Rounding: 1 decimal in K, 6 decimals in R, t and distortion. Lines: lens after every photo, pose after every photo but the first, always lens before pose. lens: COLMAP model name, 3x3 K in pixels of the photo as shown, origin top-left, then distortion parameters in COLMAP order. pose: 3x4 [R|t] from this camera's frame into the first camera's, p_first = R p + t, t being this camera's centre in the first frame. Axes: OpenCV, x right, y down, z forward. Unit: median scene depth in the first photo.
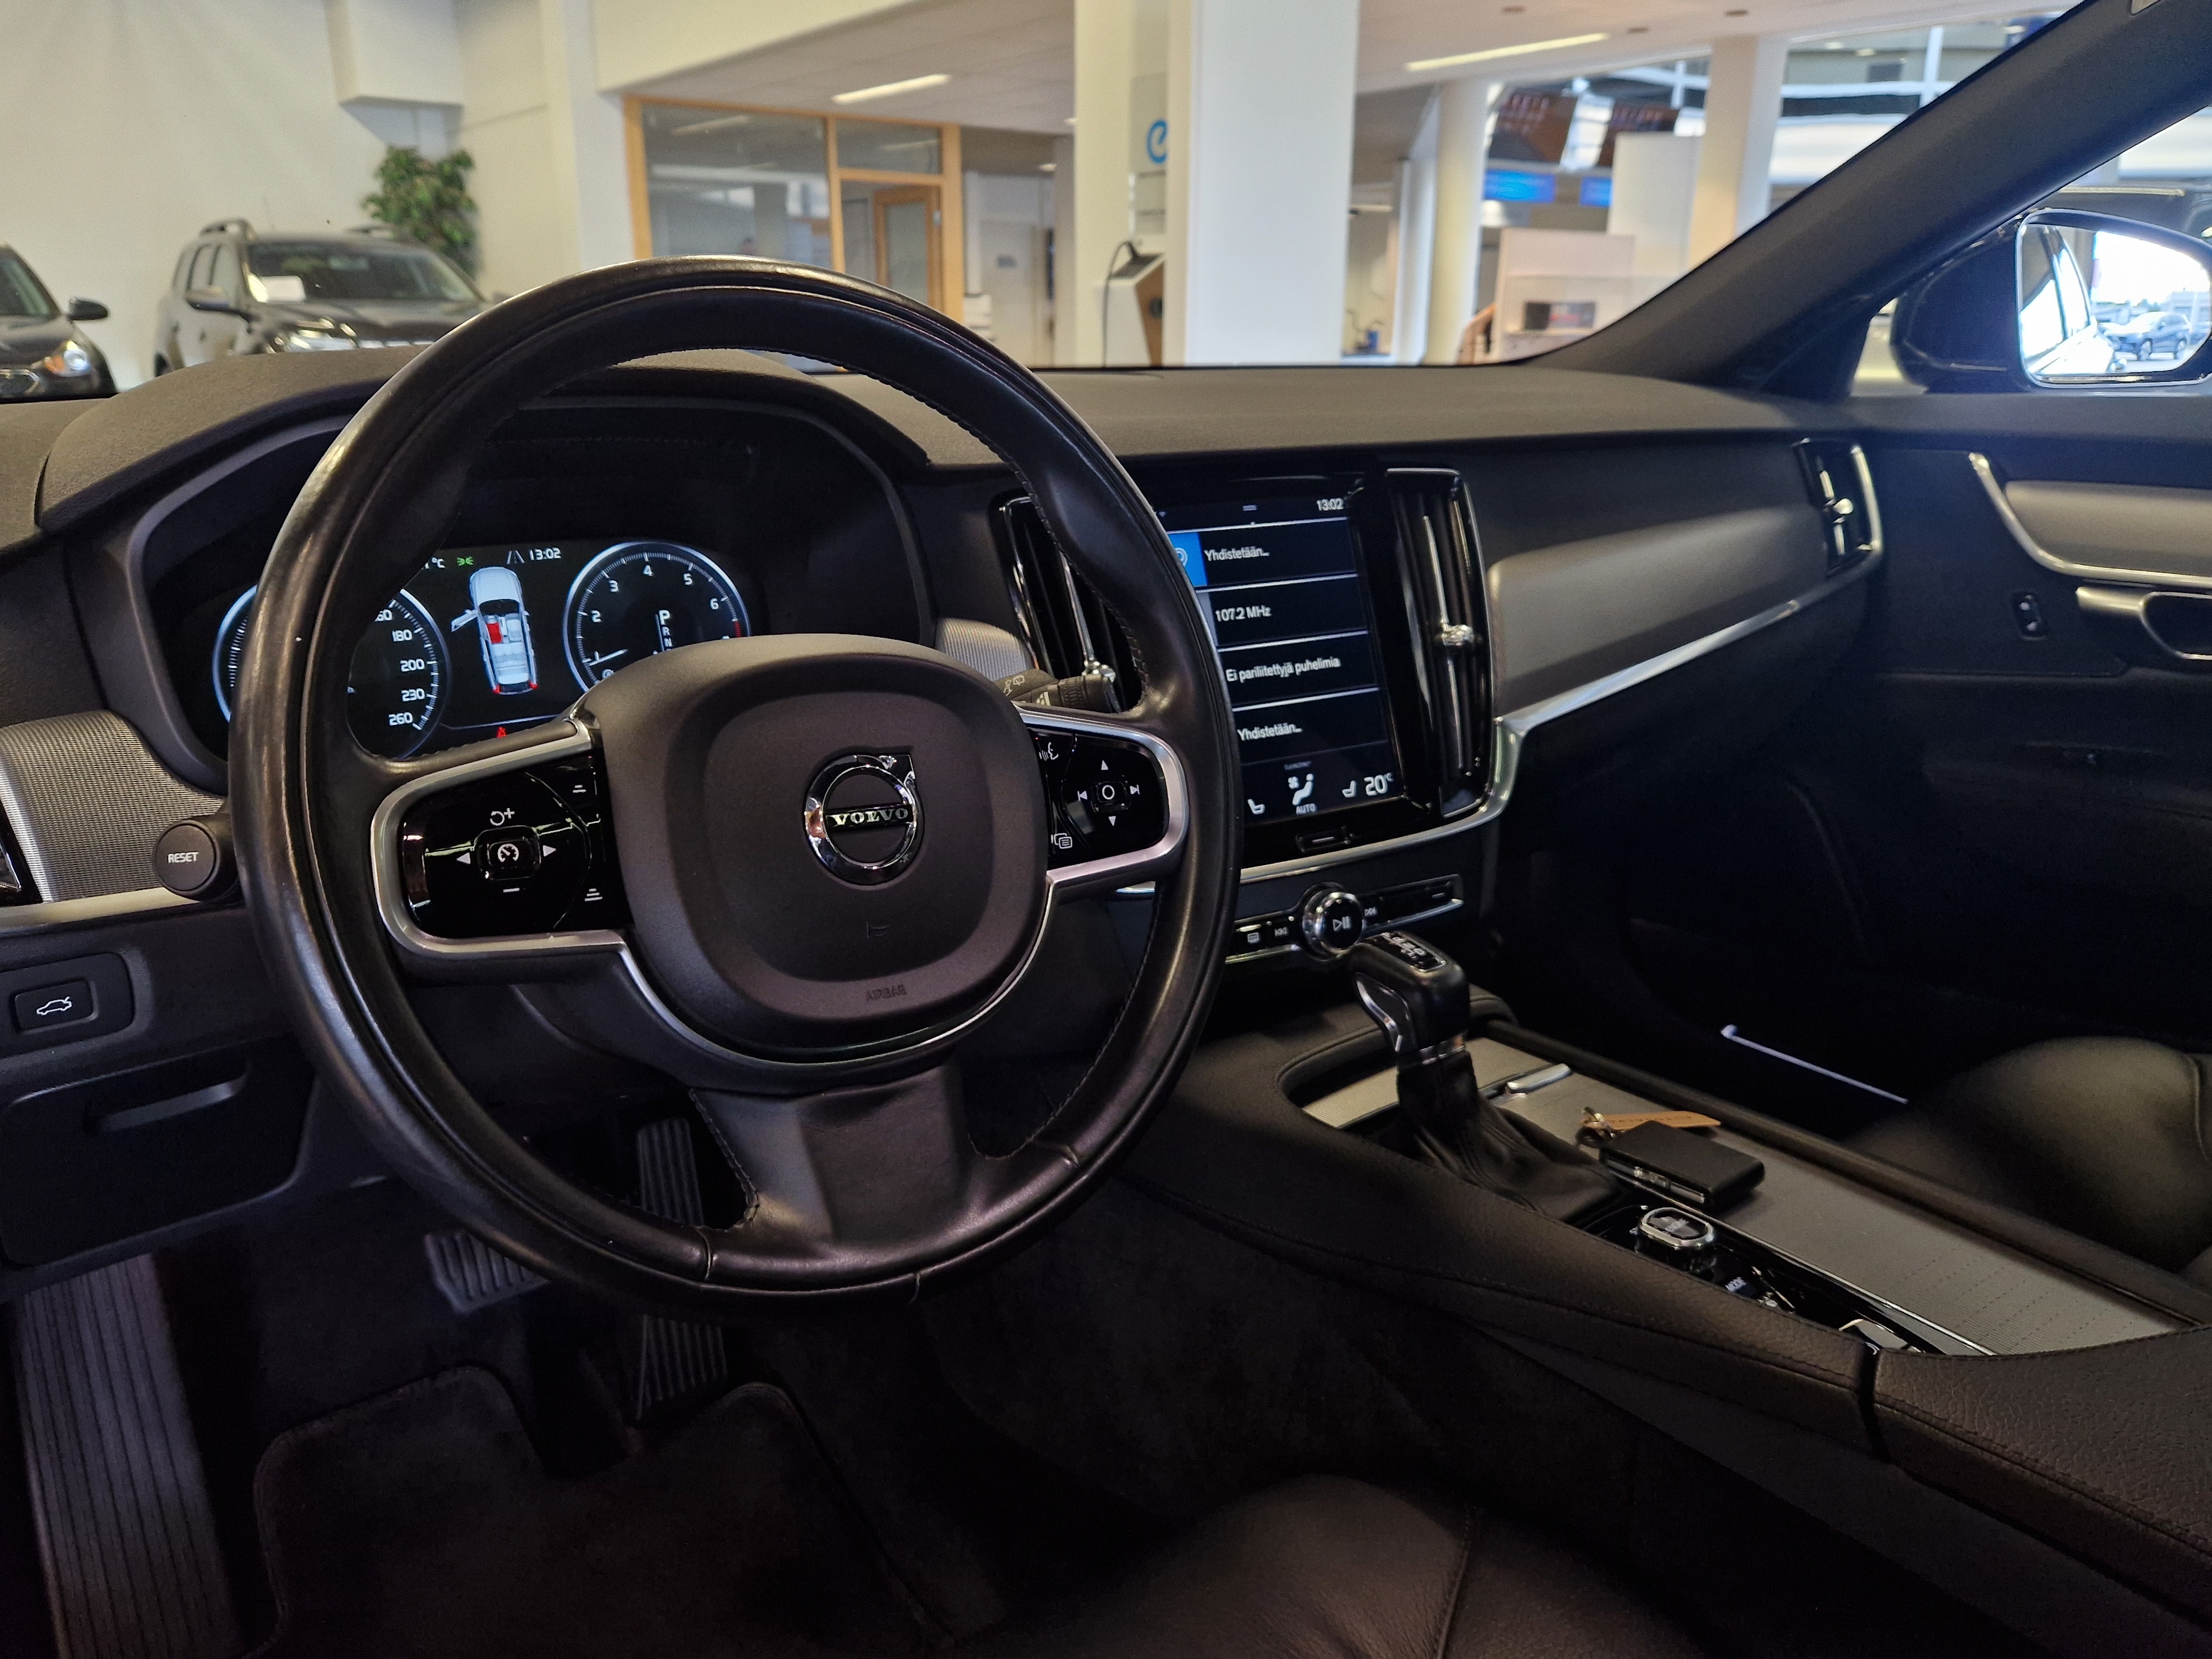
lens RADIAL K [[1631.6, 0, 1103.9], [0, 1631.6, 817.3], [0, 0, 1]] dist [0.064367, -0.081794]
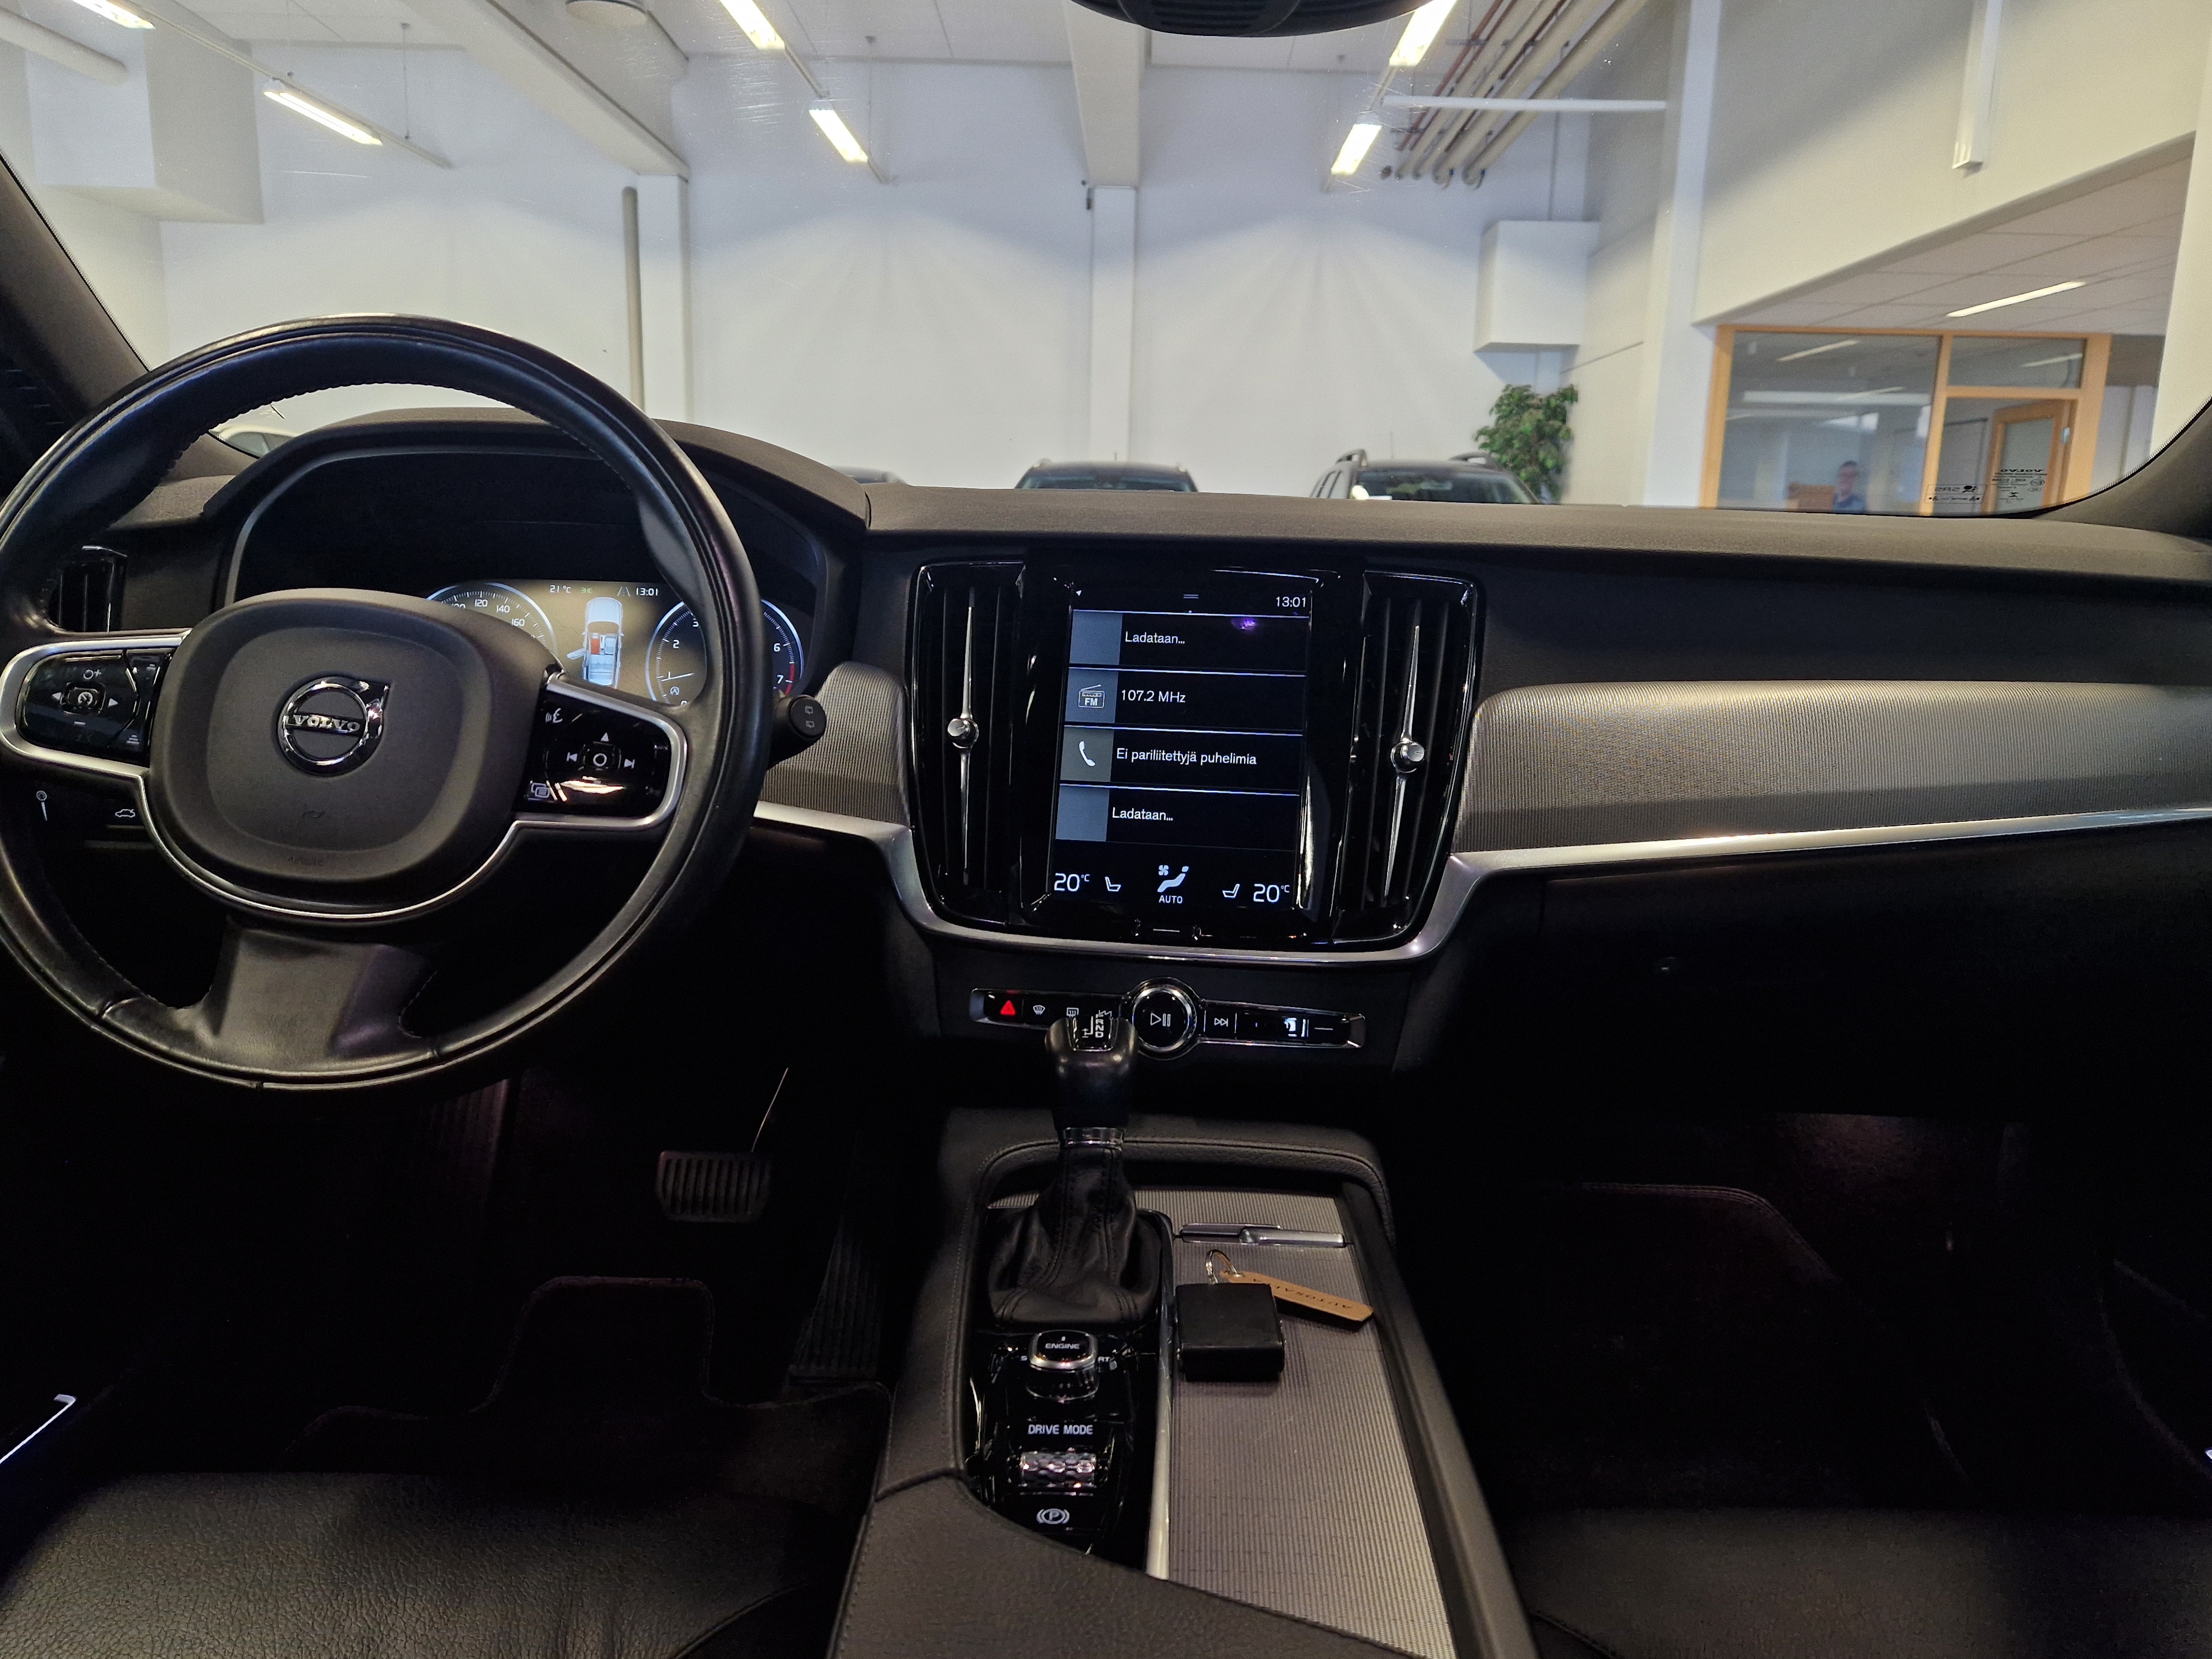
lens RADIAL K [[1631.6, 0, 1103.9], [0, 1631.6, 817.3], [0, 0, 1]] dist [0.064367, -0.081794]
pose [[0.780875, 0.126399, -0.611765, 0.673463], [-0.206559, 0.976474, -0.061905, 0.015338], [0.589548, 0.174706, 0.788613, 0.204444]]
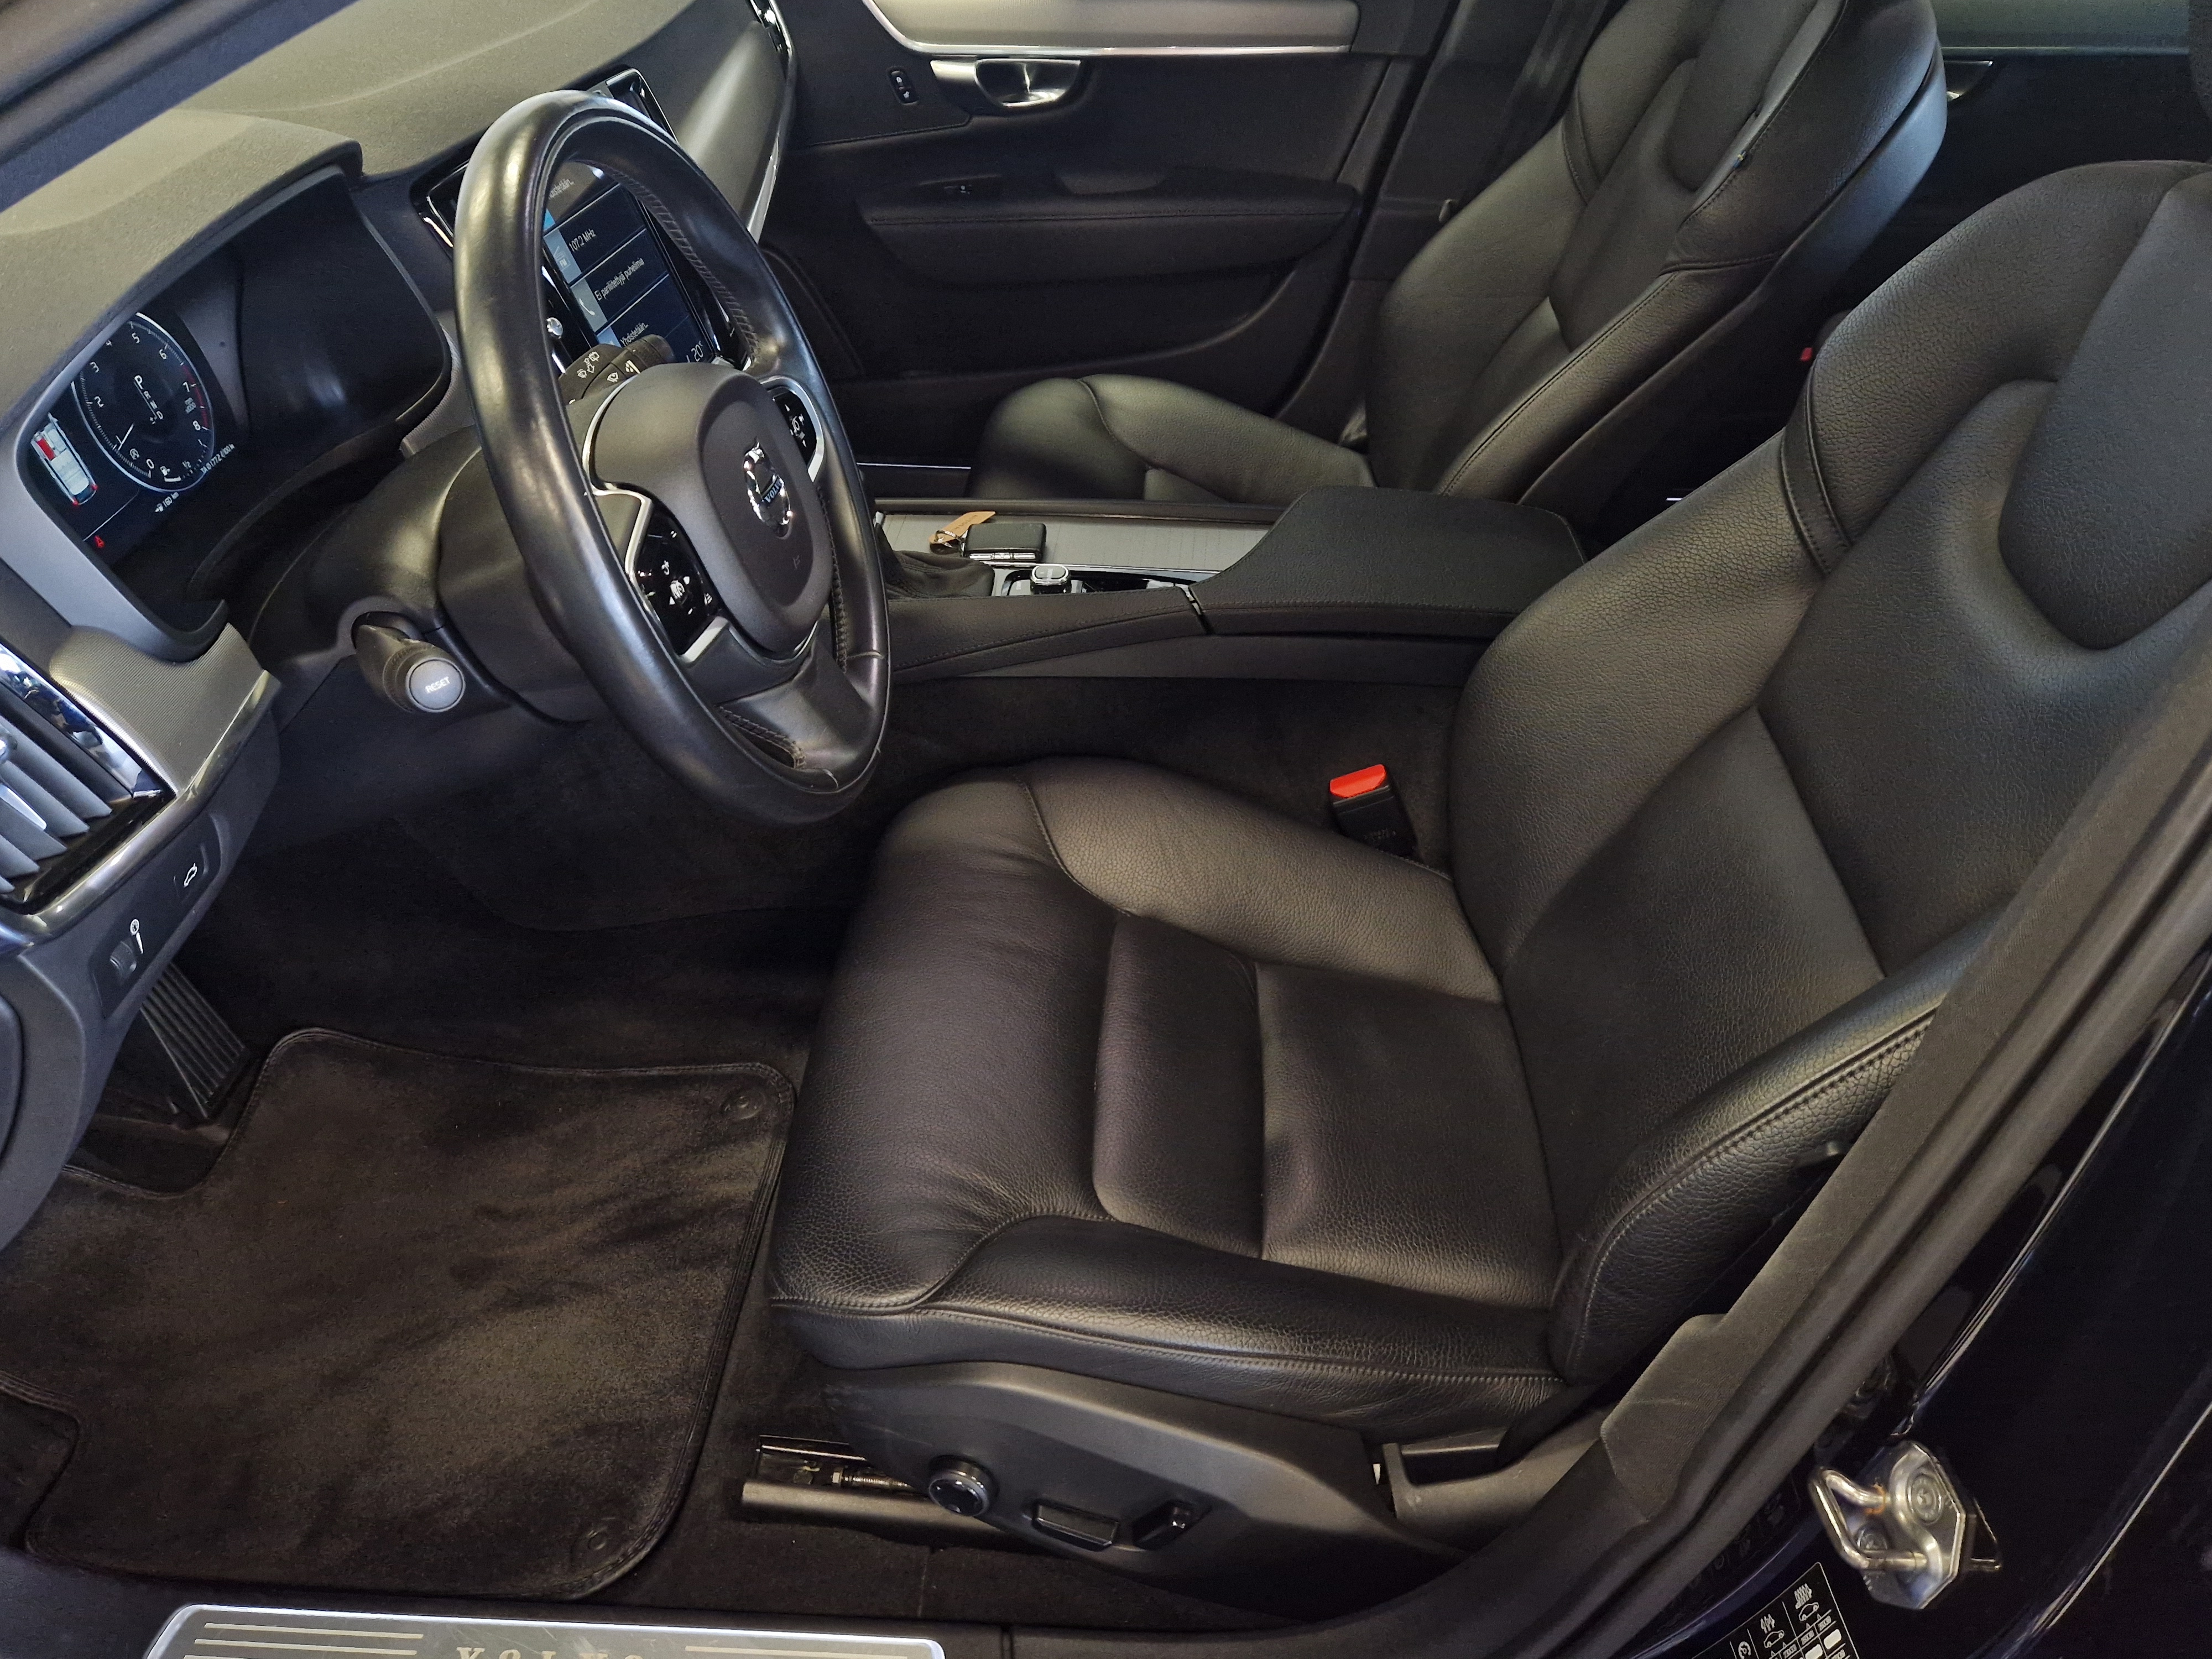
lens RADIAL K [[1631.6, 0, 1103.9], [0, 1631.6, 817.3], [0, 0, 1]] dist [0.064367, -0.081794]
pose [[0.649200, -0.450904, 0.612556, -0.594131], [0.214533, 0.881191, 0.421281, -0.177011], [-0.729736, -0.142082, 0.668803, -0.151804]]
